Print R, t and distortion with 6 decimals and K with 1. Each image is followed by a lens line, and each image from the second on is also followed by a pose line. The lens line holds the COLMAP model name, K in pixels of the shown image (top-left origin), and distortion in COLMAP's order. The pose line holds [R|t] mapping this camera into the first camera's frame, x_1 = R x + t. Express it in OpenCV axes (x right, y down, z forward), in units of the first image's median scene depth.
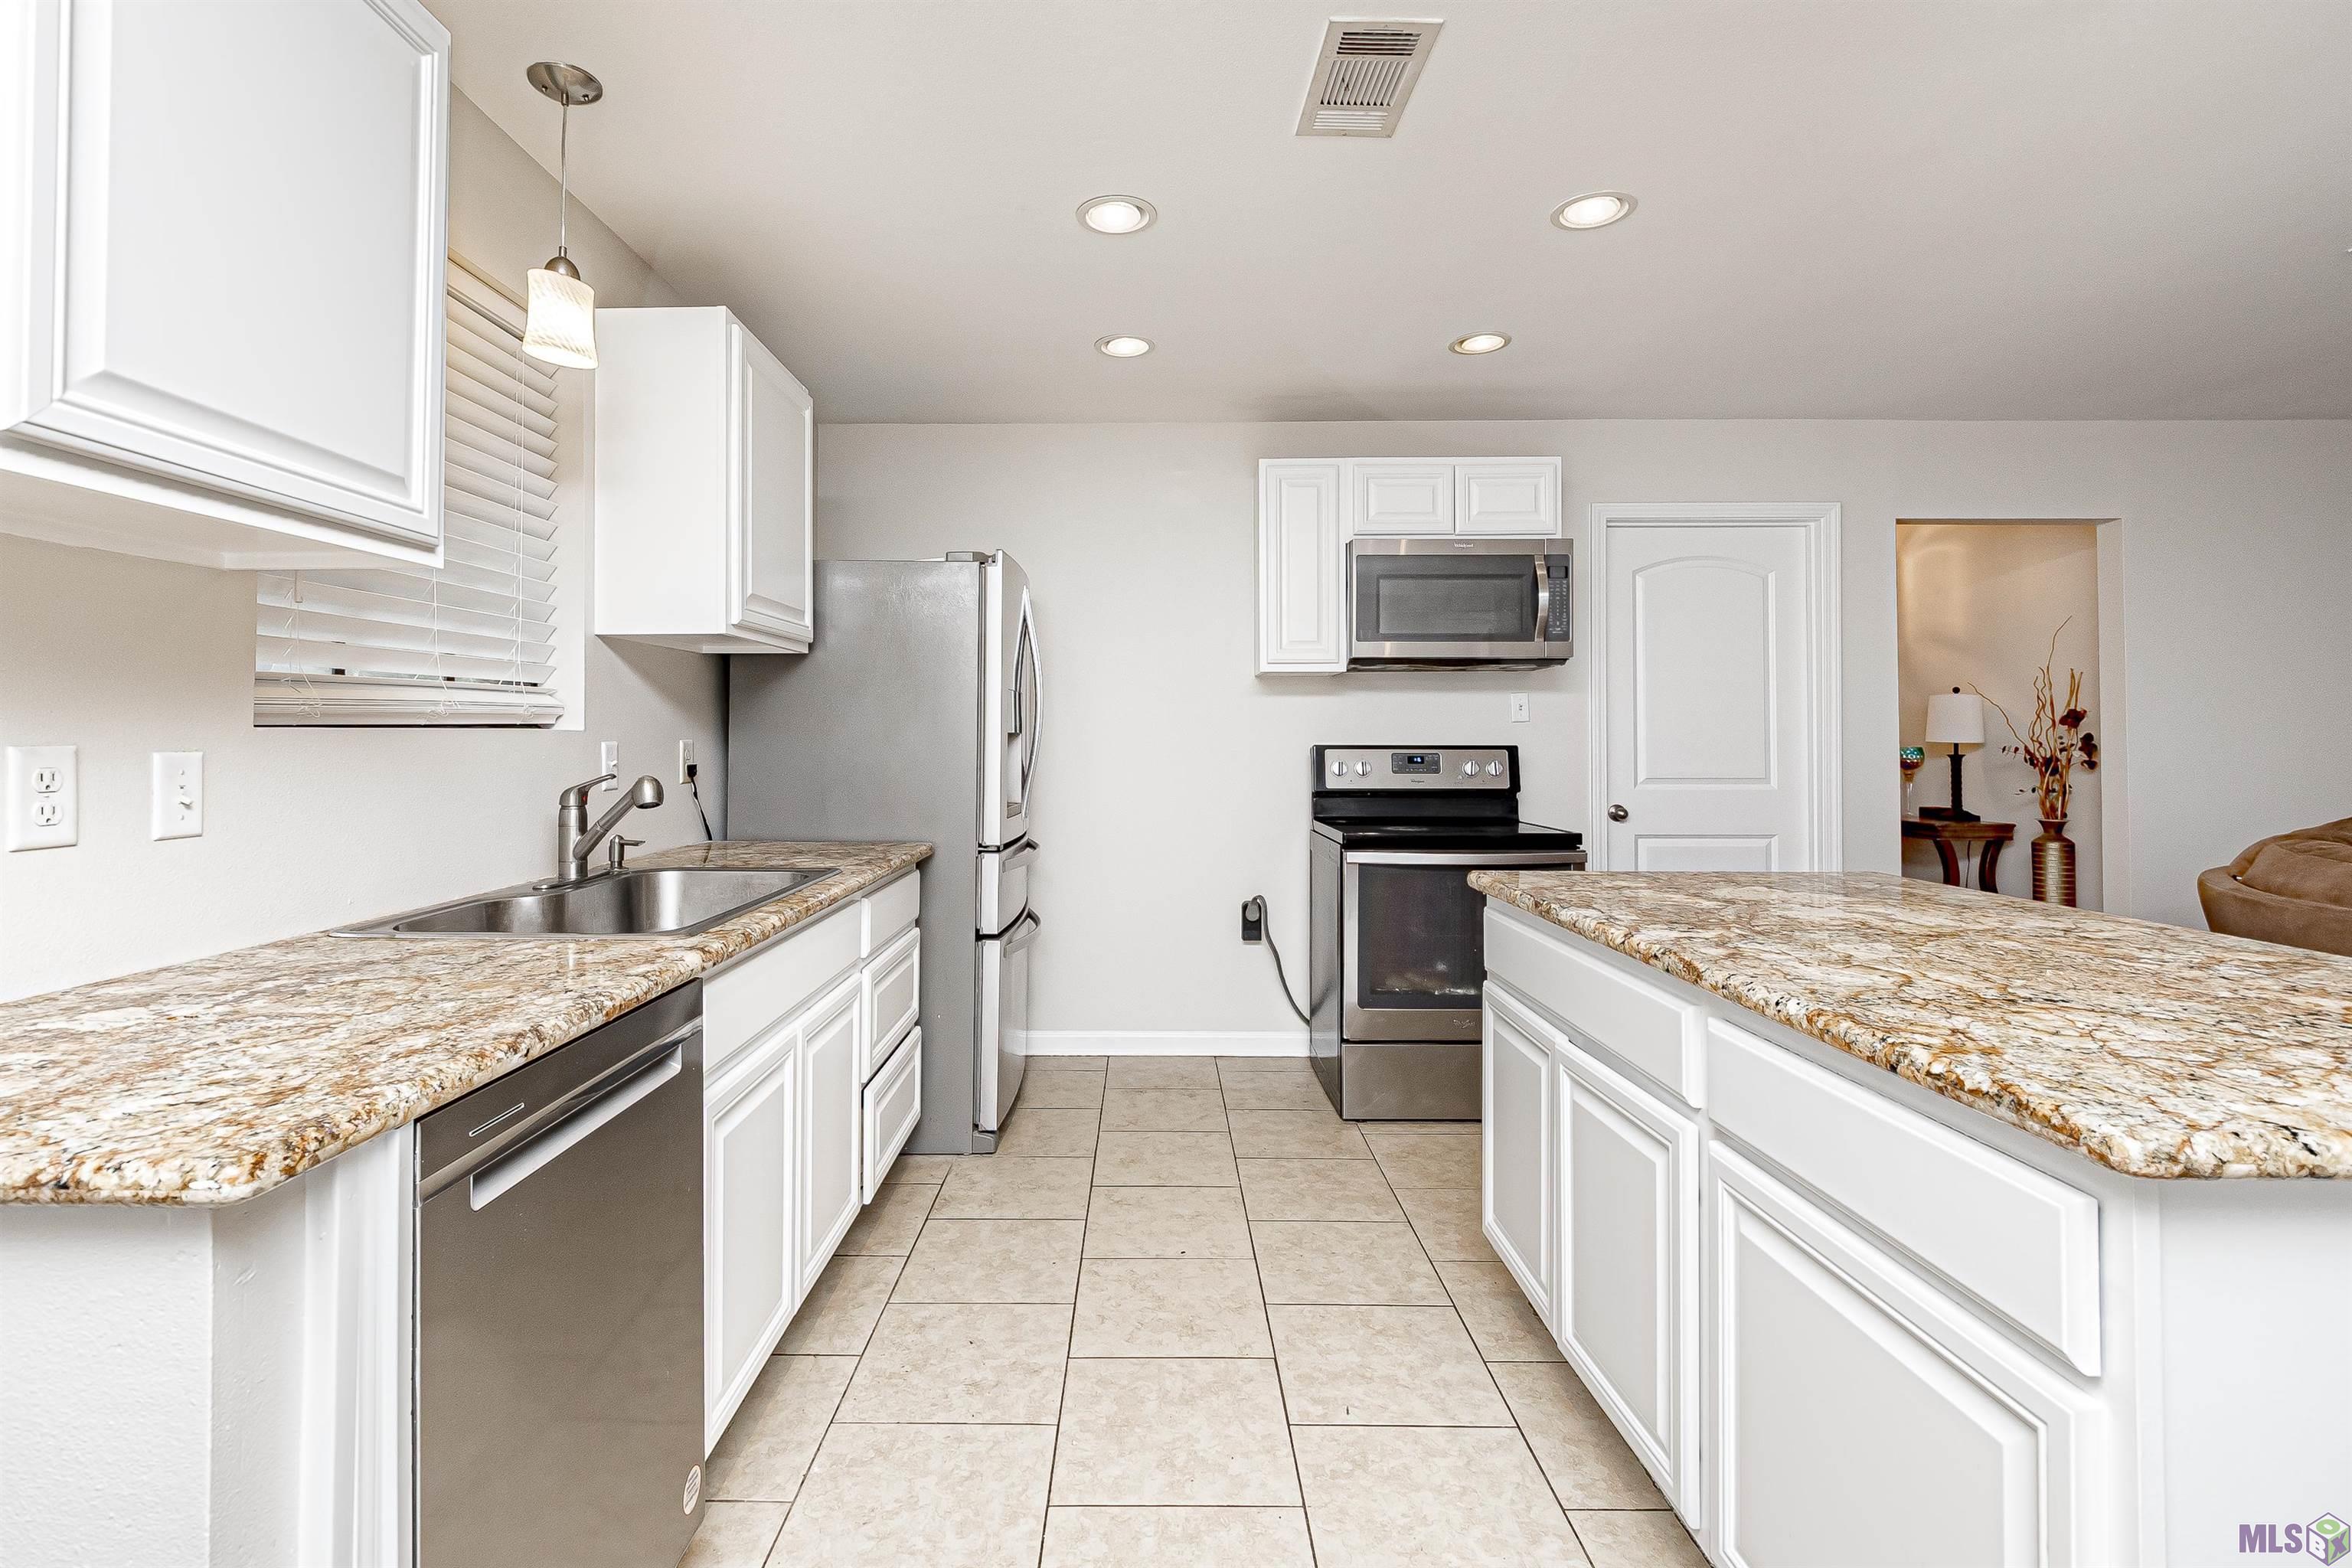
lens RADIAL K [[1060.2, 0, 1127.7], [0, 1060.2, 726.0], [0, 0, 1]] dist [0.001994, -0.000535]
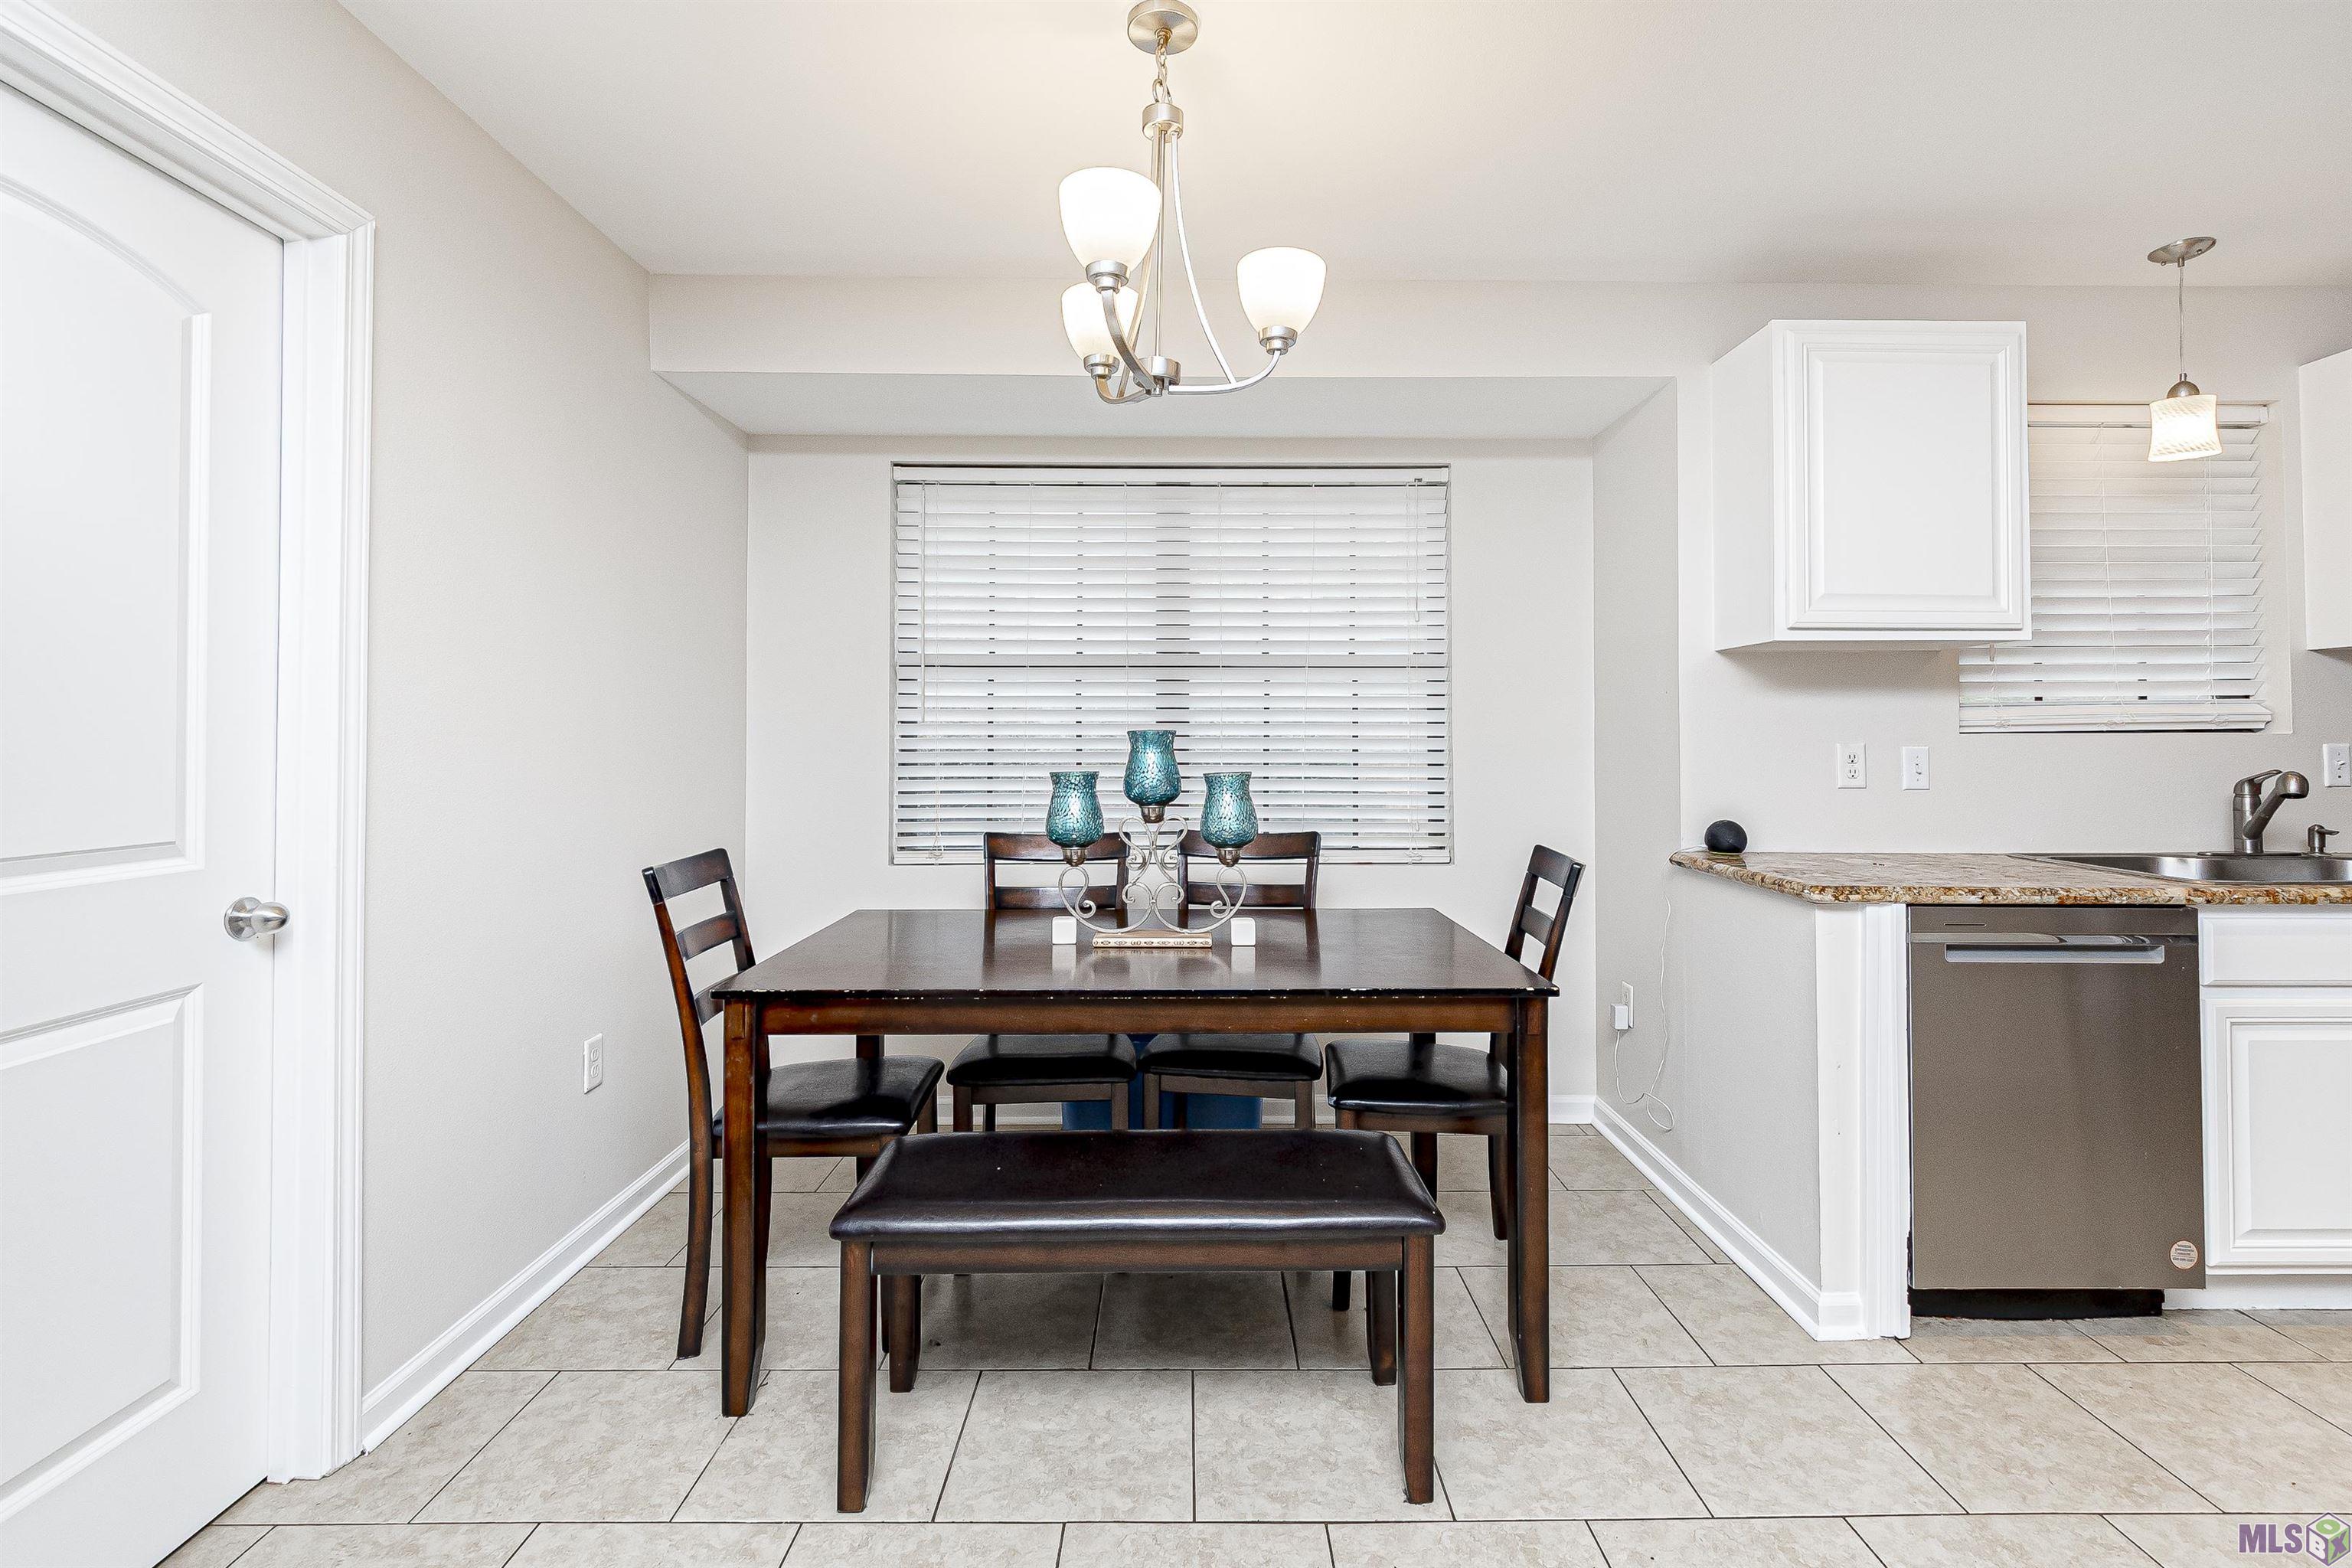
lens RADIAL K [[1060.2, 0, 1202.6], [0, 1060.2, 721.5], [0, 0, 1]] dist [0.001994, -0.000535]
pose [[0.024016, -0.017252, -0.999563, 0.745561], [0.009262, 0.999812, -0.017034, -0.000241], [0.999669, -0.008849, 0.024171, -0.268940]]
